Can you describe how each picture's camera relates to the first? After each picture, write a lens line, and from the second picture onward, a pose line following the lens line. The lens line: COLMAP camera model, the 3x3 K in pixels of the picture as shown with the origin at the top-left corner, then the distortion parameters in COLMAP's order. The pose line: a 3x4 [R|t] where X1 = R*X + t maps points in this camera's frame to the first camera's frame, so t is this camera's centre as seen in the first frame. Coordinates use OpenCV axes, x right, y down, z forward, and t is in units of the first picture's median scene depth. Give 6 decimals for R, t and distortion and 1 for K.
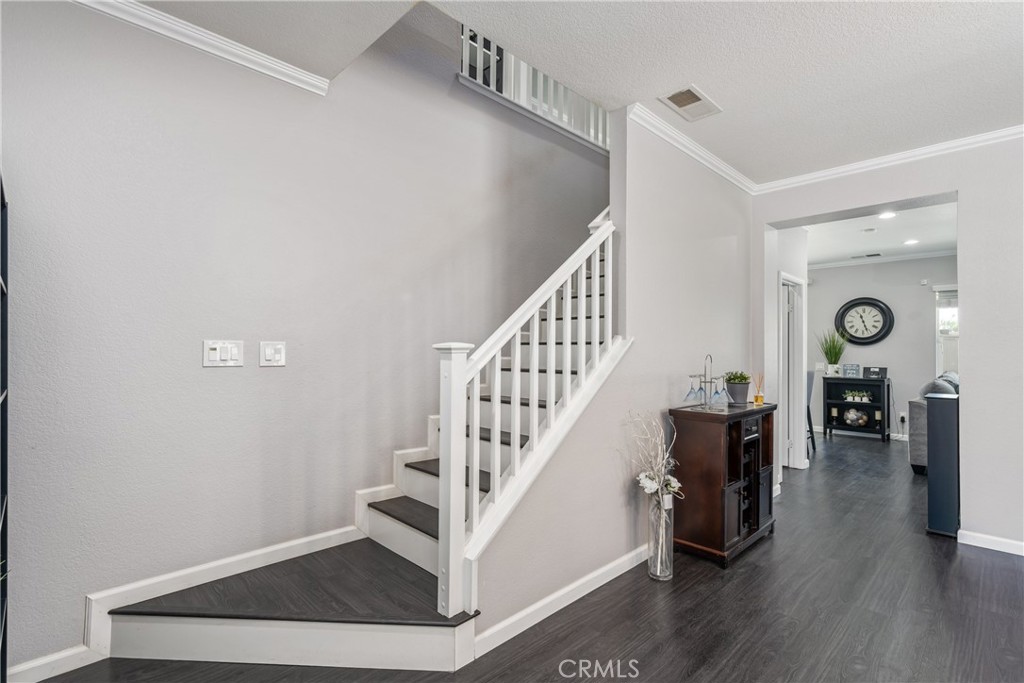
lens RADIAL K [[474.9, 0, 505.3], [0, 474.9, 346.3], [0, 0, 1]] dist [0.001672, 0.000015]
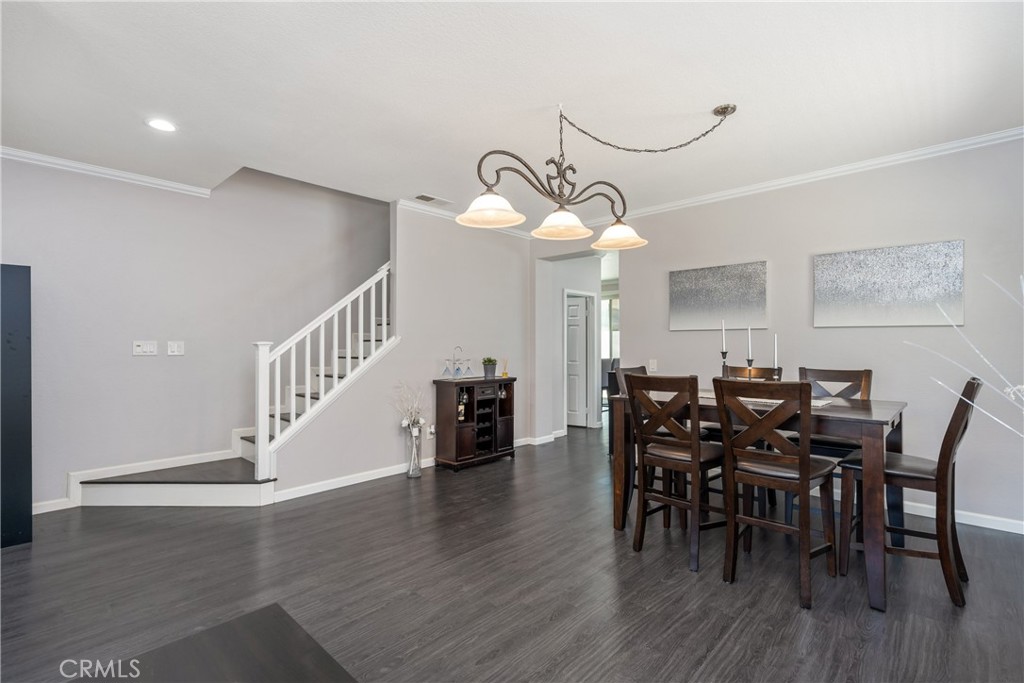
lens RADIAL K [[473.6, 0, 514.7], [0, 473.6, 342.2], [0, 0, 1]] dist [0.001173, 0.000676]
pose [[0.999036, -0.008377, 0.043092, 0.700807], [0.008298, 0.999964, 0.002008, -0.000336], [-0.043107, -0.001648, 0.999069, -0.822441]]
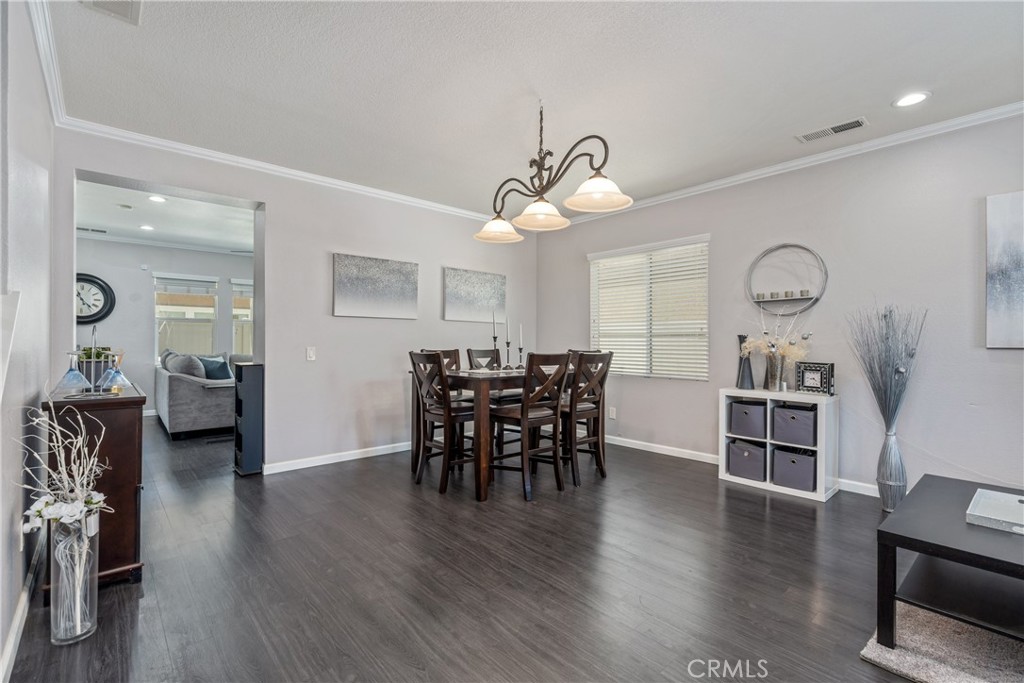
lens RADIAL K [[460.3, 0, 508.9], [0, 460.3, 343.5], [0, 0, 1]] dist [0.001645, 0.000248]
pose [[0.053106, -0.012850, 0.998506, -0.148370], [-0.014938, 0.999795, 0.013661, 0.014005], [-0.998477, -0.015641, 0.052903, 0.152203]]
